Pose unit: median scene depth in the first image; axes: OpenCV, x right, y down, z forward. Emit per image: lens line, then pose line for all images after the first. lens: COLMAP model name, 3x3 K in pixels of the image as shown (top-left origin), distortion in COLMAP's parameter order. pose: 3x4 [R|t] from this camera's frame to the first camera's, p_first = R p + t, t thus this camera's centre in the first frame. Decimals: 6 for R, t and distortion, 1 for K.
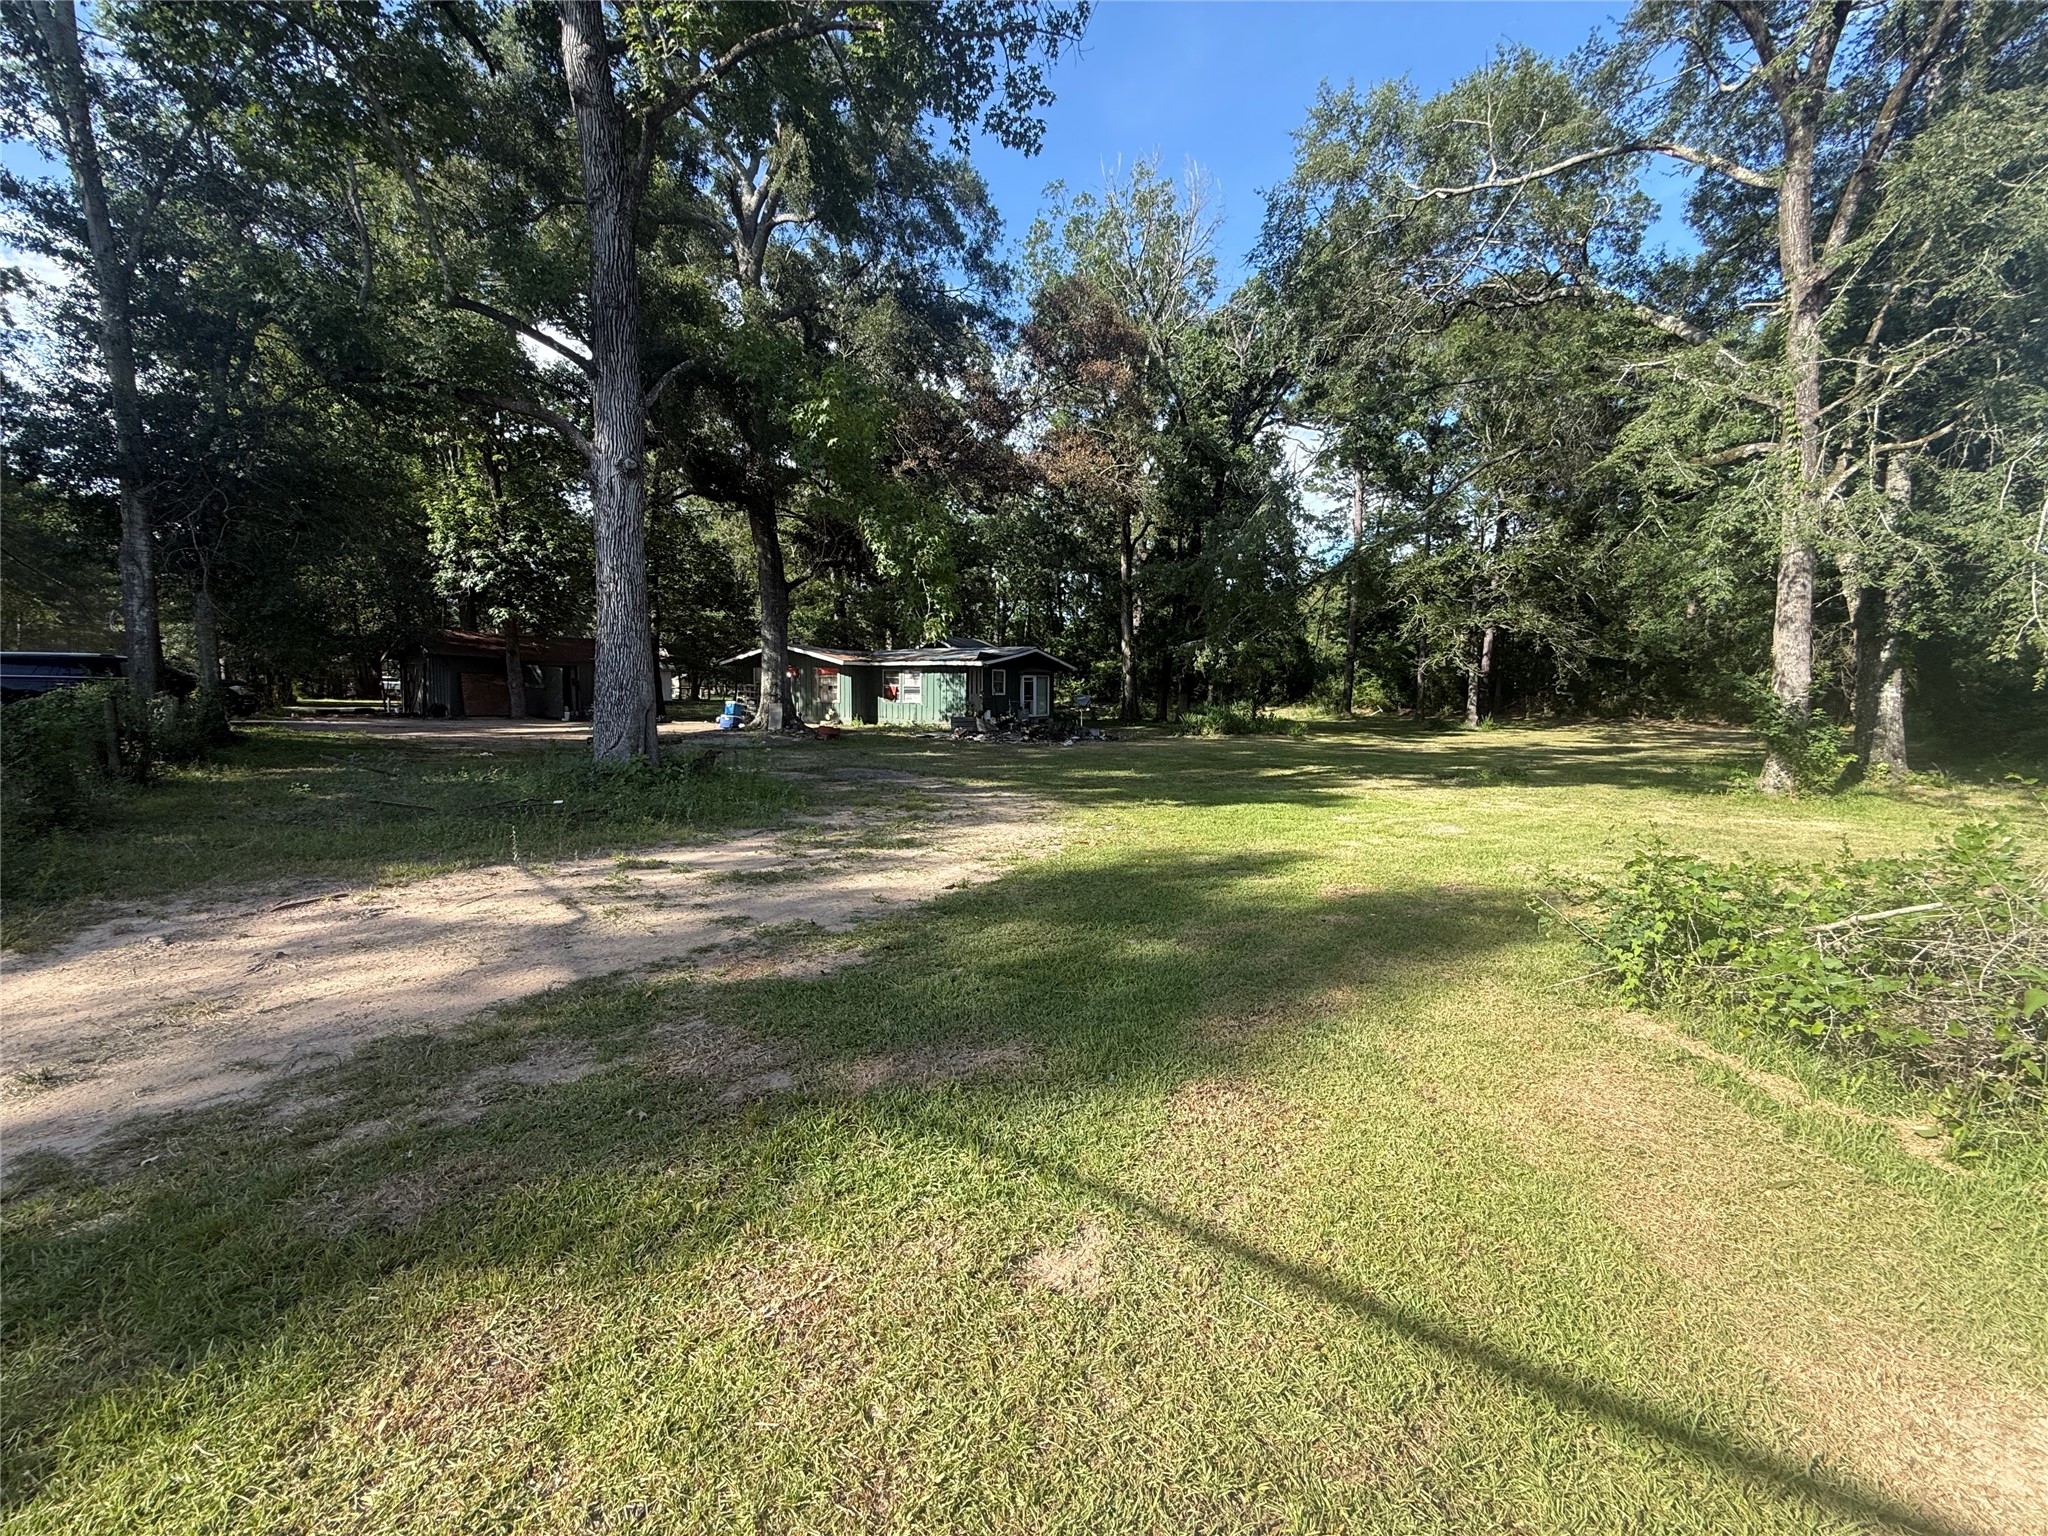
lens RADIAL K [[819.9, 0, 1031.2], [0, 819.9, 769.0], [0, 0, 1]] dist [0.000982, -0.000043]
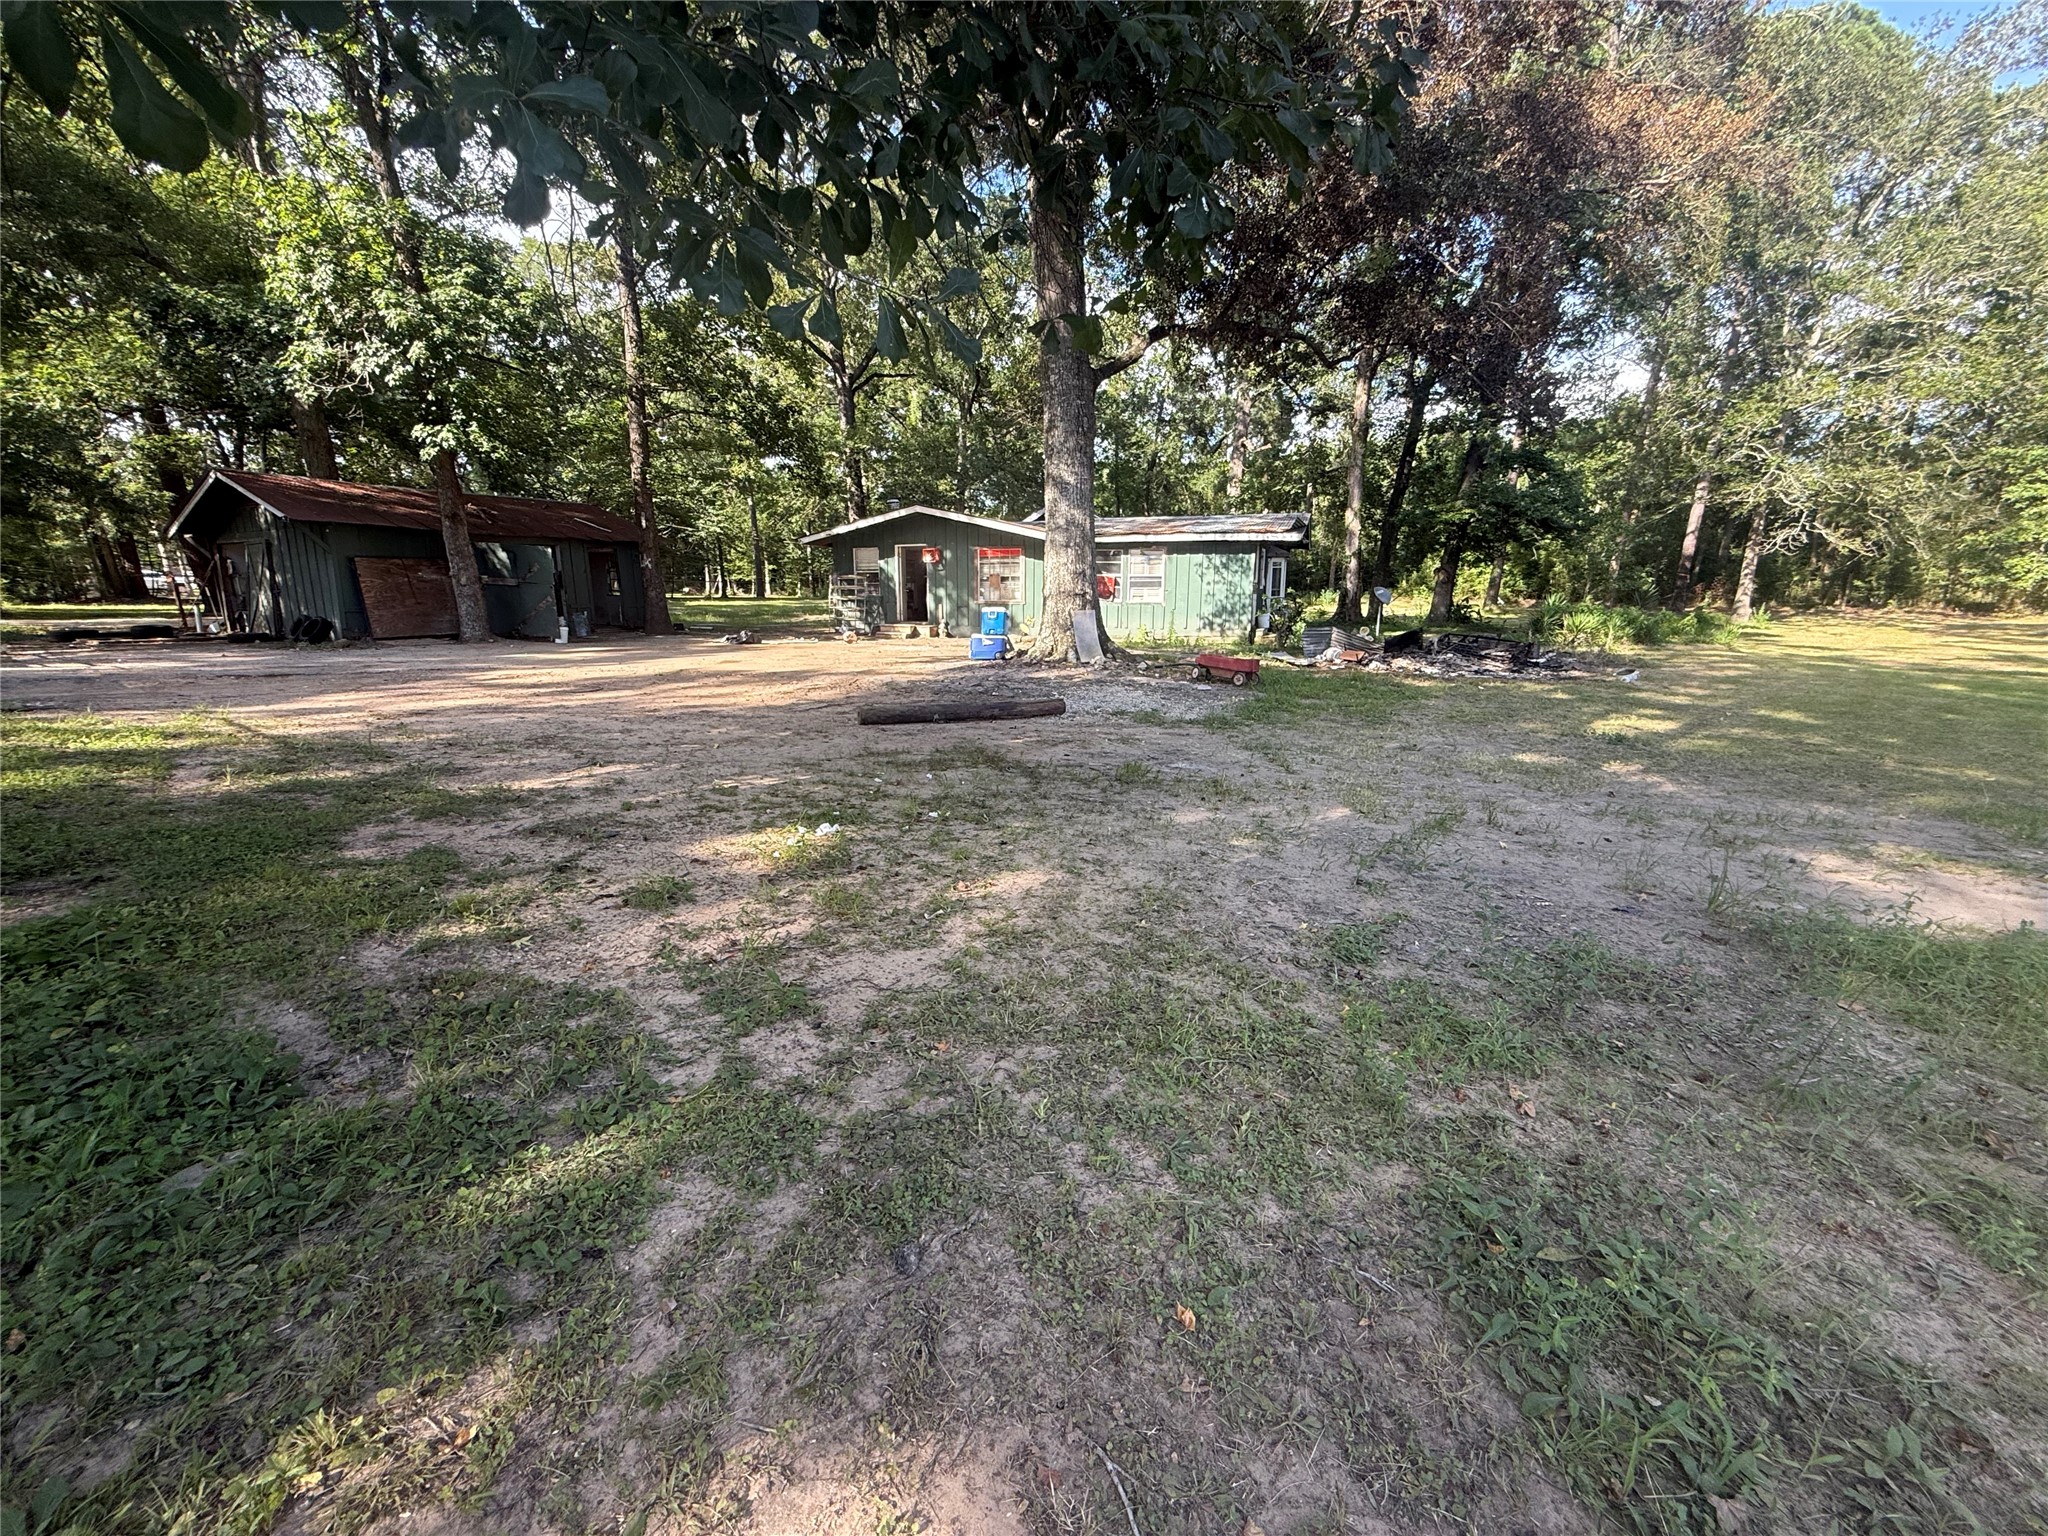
lens RADIAL K [[819.9, 0, 1025.0], [0, 819.9, 762.0], [0, 0, 1]] dist [0.000982, -0.000043]
pose [[0.987639, -0.040995, 0.151291, -0.347469], [0.022006, 0.991898, 0.125114, -0.041130], [-0.155194, -0.120238, 0.980539, 0.391177]]
